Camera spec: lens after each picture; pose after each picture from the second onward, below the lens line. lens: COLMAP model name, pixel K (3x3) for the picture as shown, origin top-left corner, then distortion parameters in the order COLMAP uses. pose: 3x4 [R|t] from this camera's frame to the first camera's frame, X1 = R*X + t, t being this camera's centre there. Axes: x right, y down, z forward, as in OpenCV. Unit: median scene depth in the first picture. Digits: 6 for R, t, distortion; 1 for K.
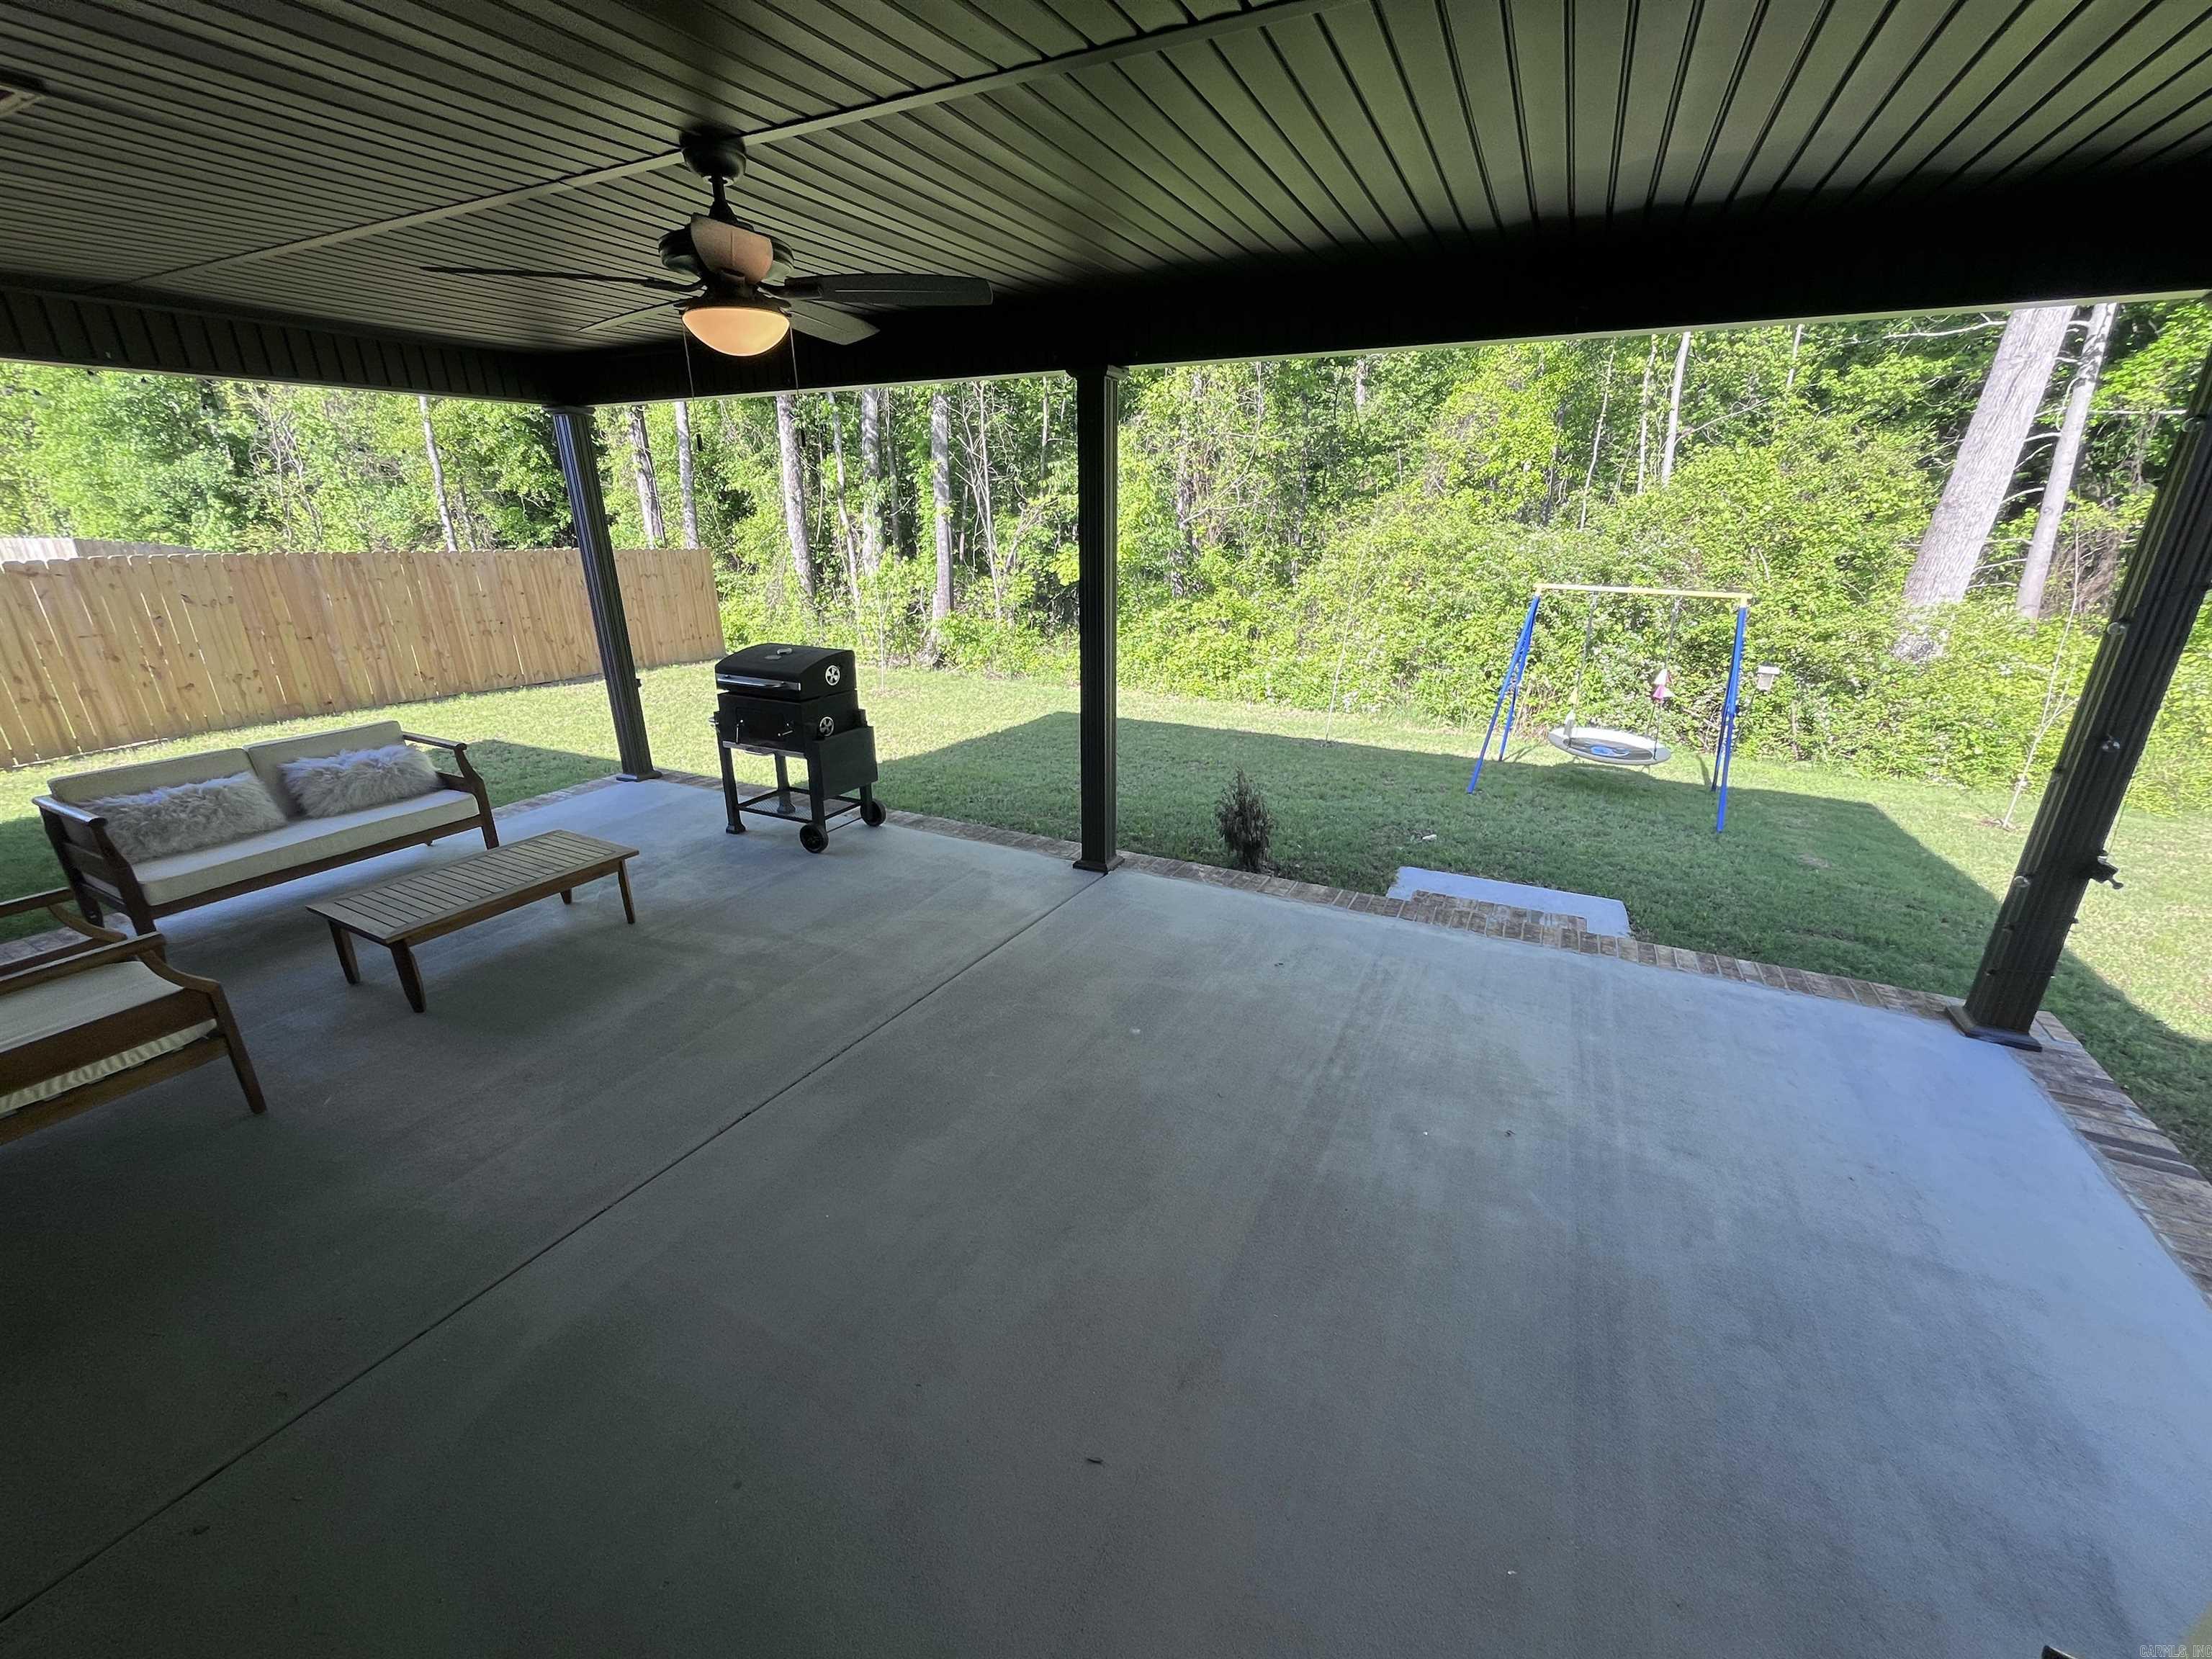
lens RADIAL K [[890.5, 0, 1107.0], [0, 890.5, 821.5], [0, 0, 1]] dist [-0.003312, 0.000182]
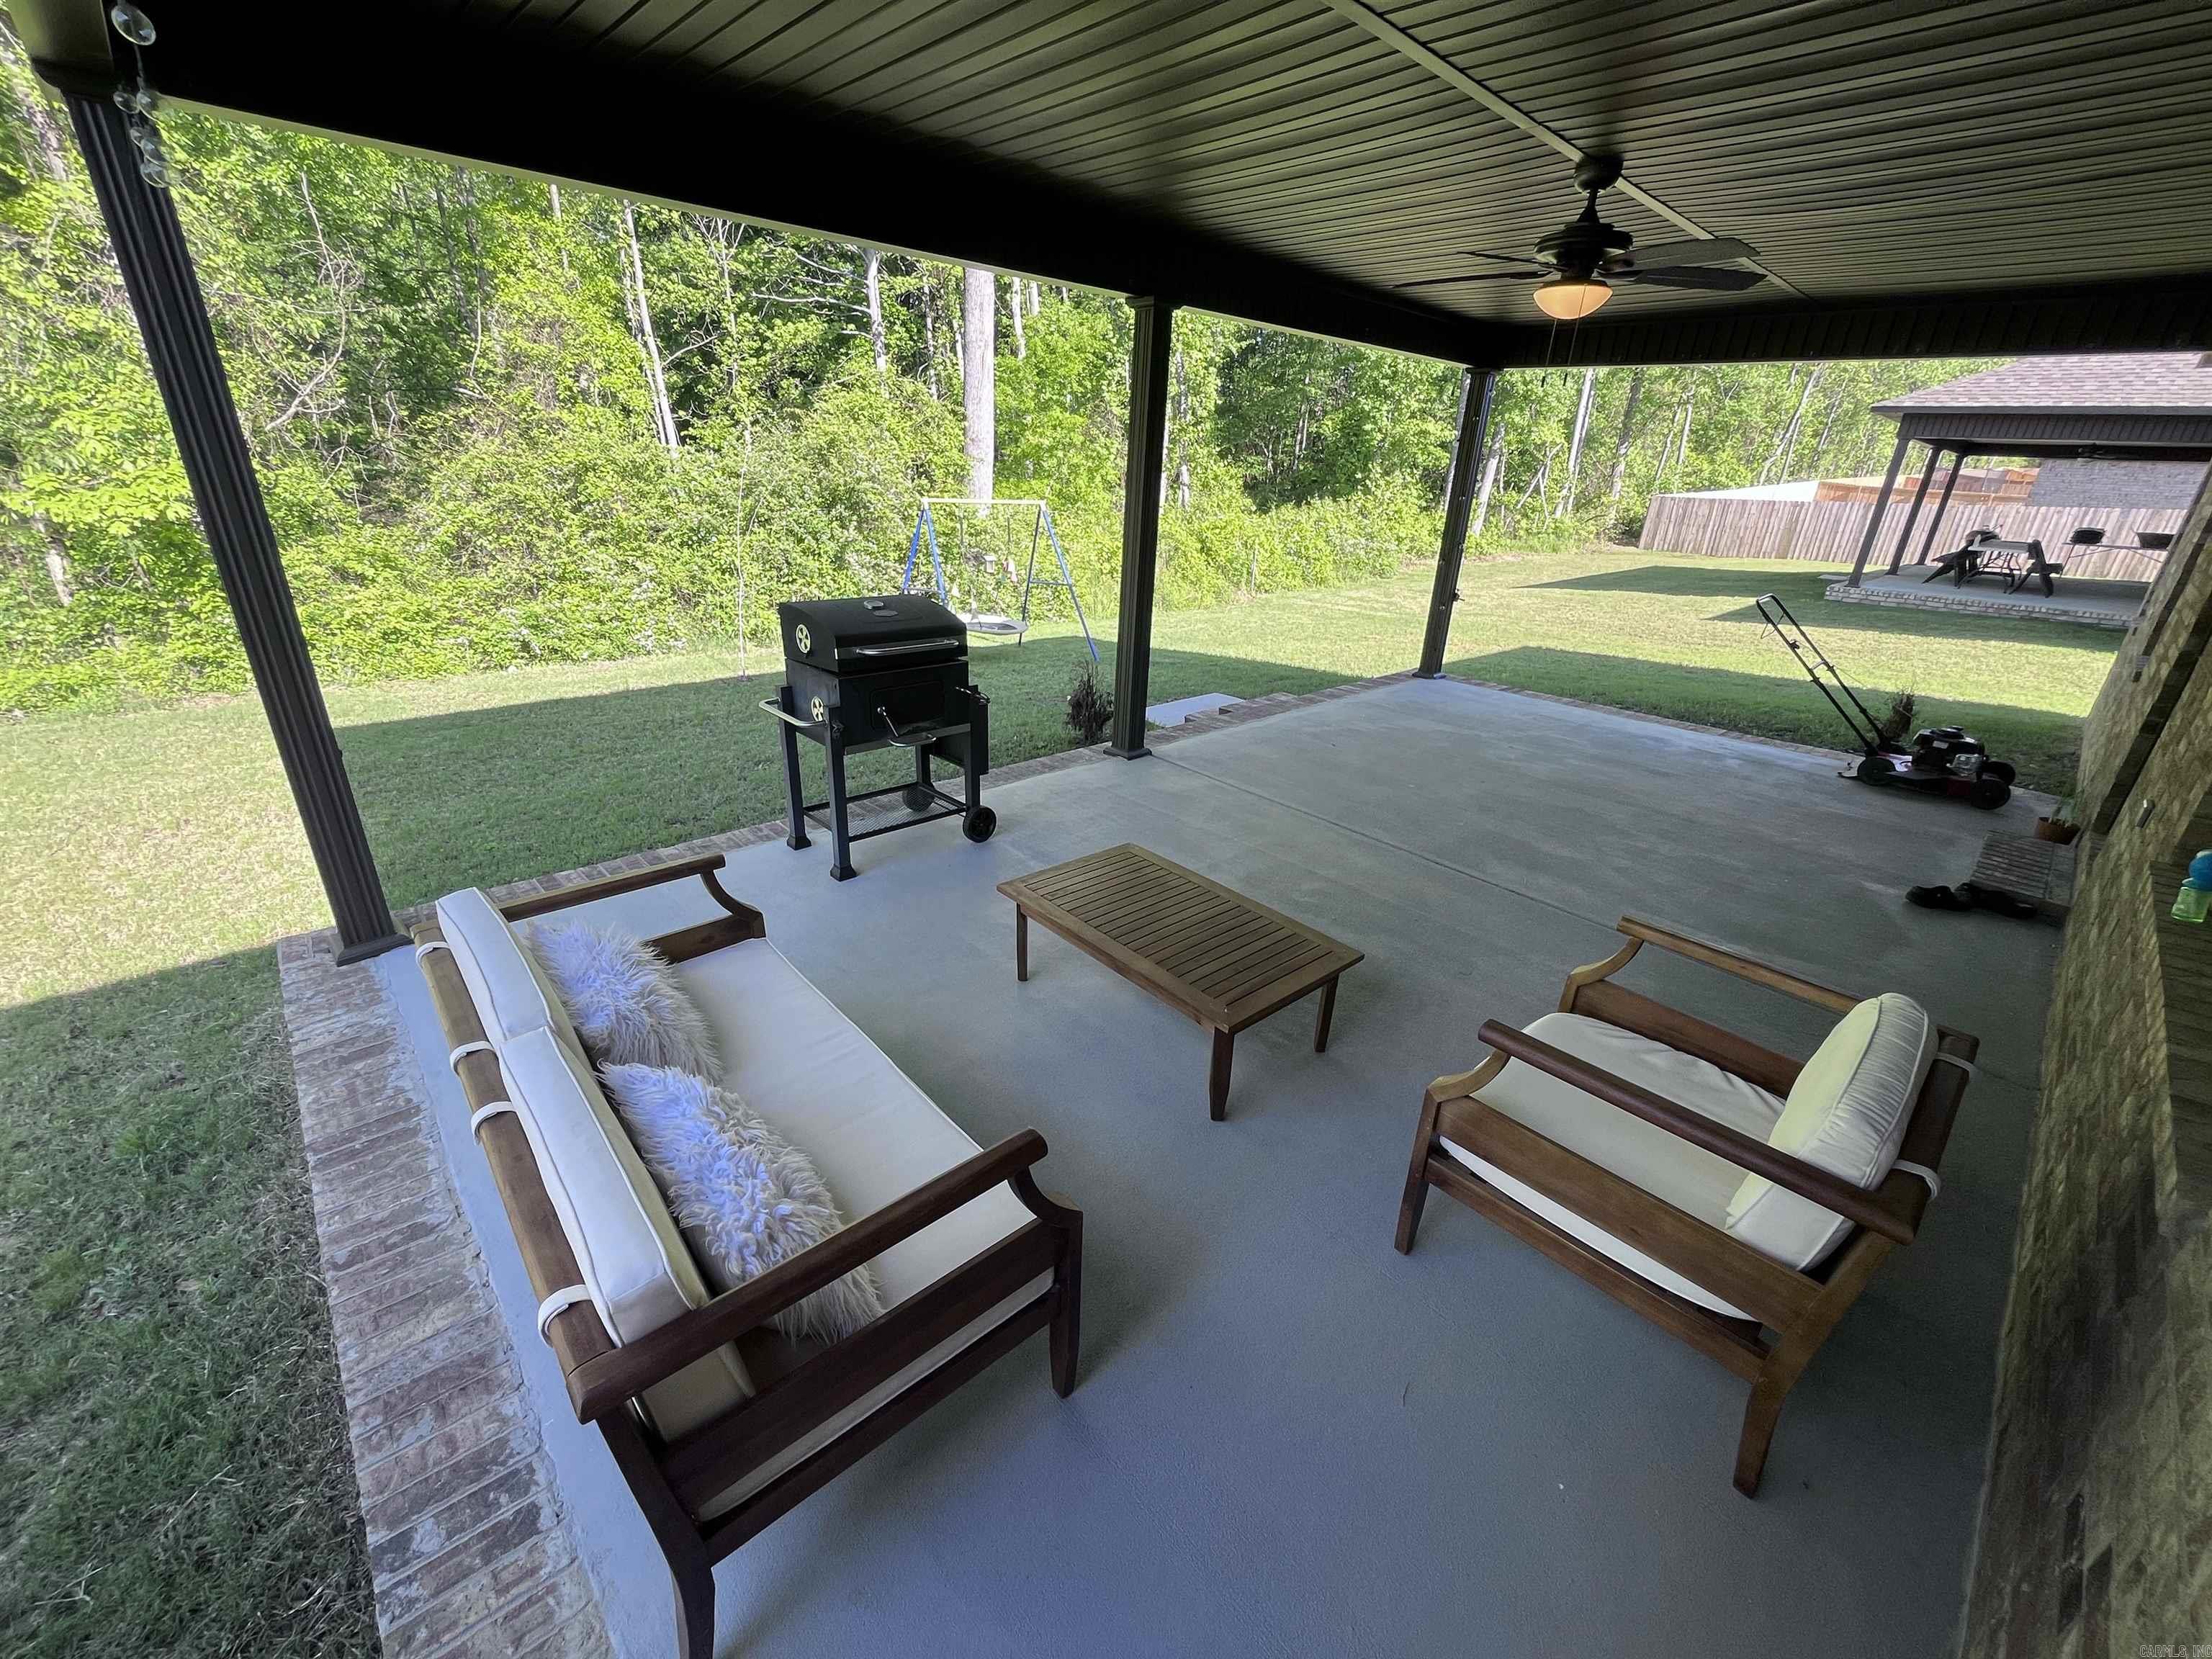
lens RADIAL K [[890.5, 0, 1105.1], [0, 890.5, 827.9], [0, 0, 1]] dist [-0.003312, 0.000182]
pose [[0.357068, -0.352147, 0.865156, -1.165897], [0.270539, 0.925503, 0.265053, -0.192876], [-0.894042, 0.139417, 0.425737, 0.630239]]
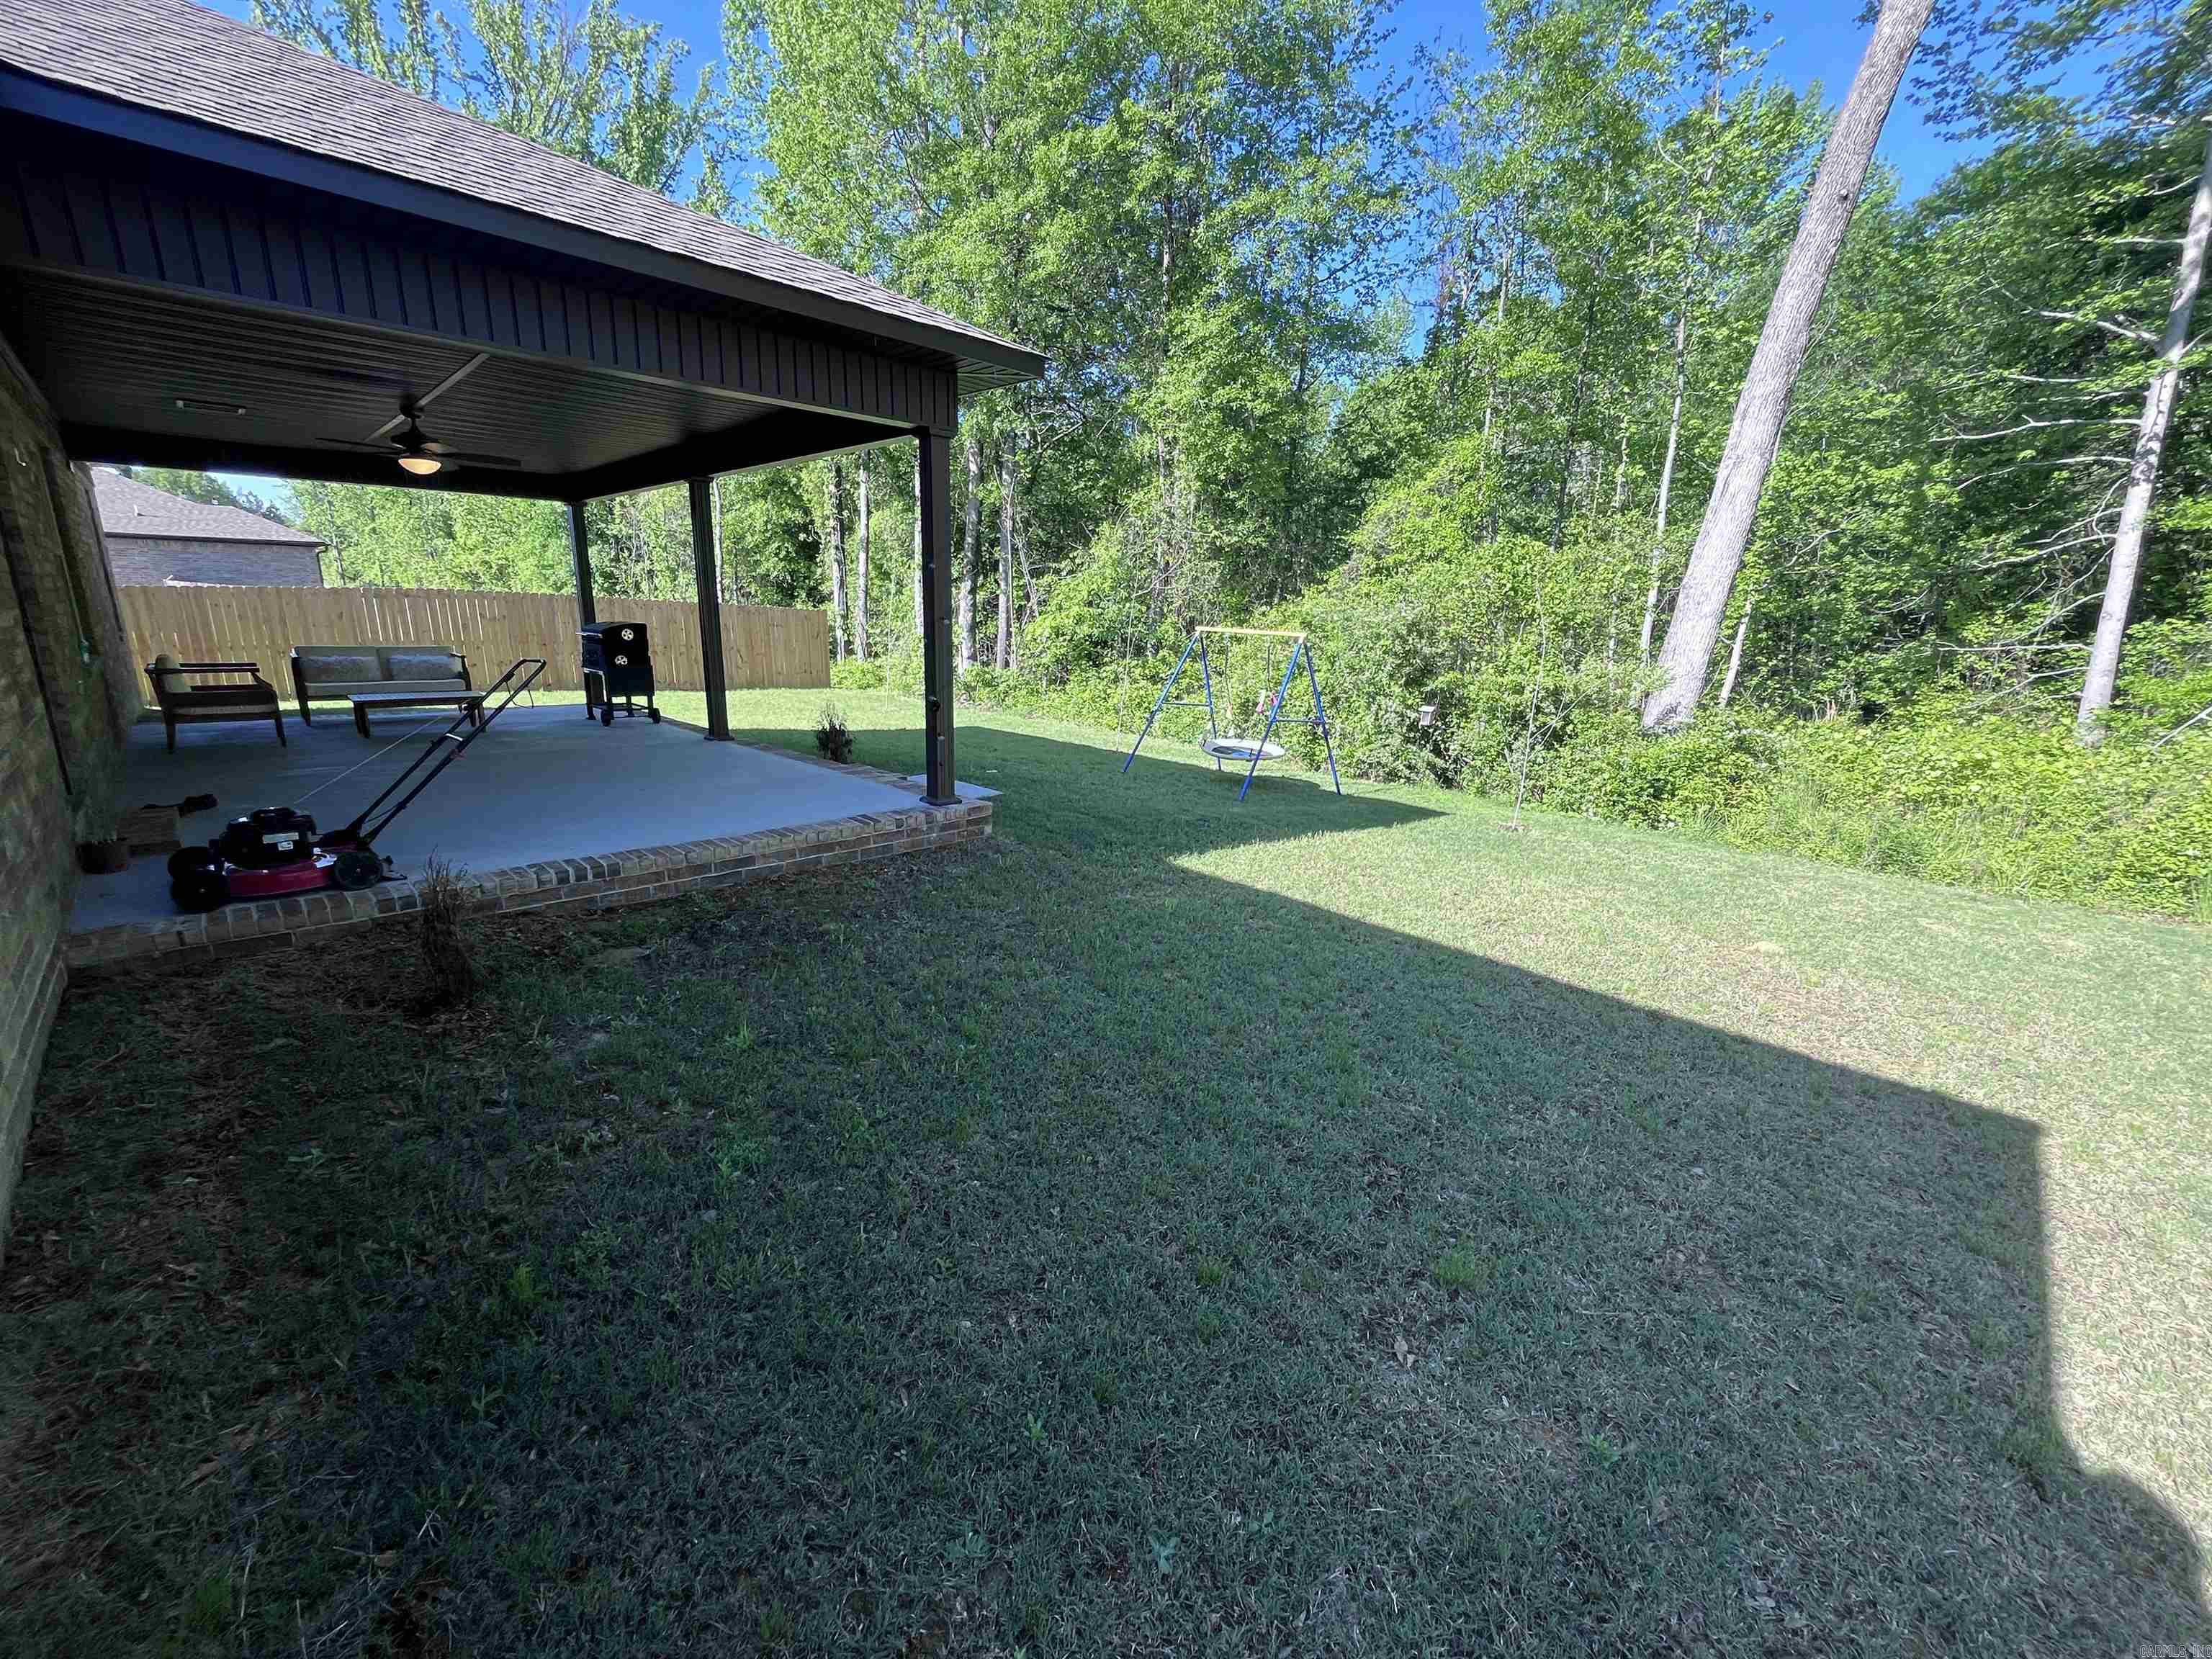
lens RADIAL K [[890.5, 0, 1100.2], [0, 890.5, 825.9], [0, 0, 1]] dist [-0.003312, 0.000182]
pose [[0.946181, 0.104724, -0.306226, 1.457160], [-0.137087, 0.986810, -0.086101, 0.299166], [0.293170, 0.123447, 0.948057, -0.518193]]
